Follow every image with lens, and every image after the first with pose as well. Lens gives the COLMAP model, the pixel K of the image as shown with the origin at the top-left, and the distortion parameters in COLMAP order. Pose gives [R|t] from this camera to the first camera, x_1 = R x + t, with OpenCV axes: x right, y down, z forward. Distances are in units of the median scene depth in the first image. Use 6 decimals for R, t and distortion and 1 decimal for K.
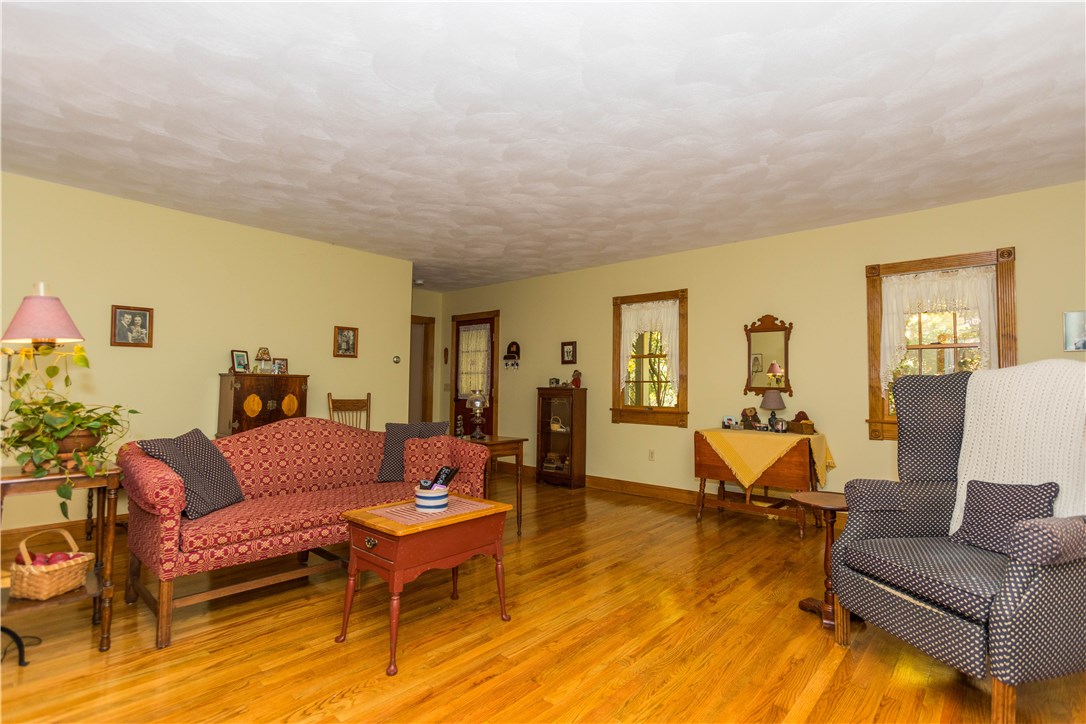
lens RADIAL K [[521.0, 0, 543.0], [0, 521.0, 362.0], [0, 0, 1]] dist [-0.000743, 0.000026]
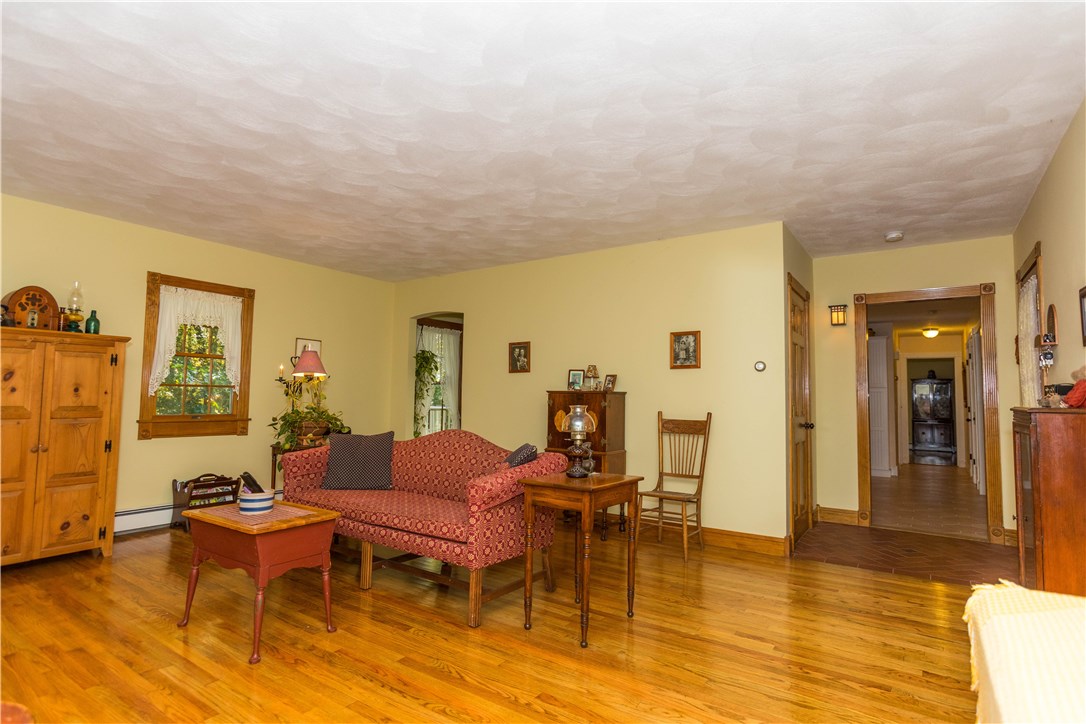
lens RADIAL K [[553.6, 0, 543.0], [0, 553.6, 362.0], [0, 0, 1]] dist [0.000706, 0.001011]
pose [[0.118446, -0.077146, -0.989959, 0.480242], [0.034287, 0.996701, -0.073569, 0.038948], [0.992368, -0.025229, 0.120700, 0.700055]]
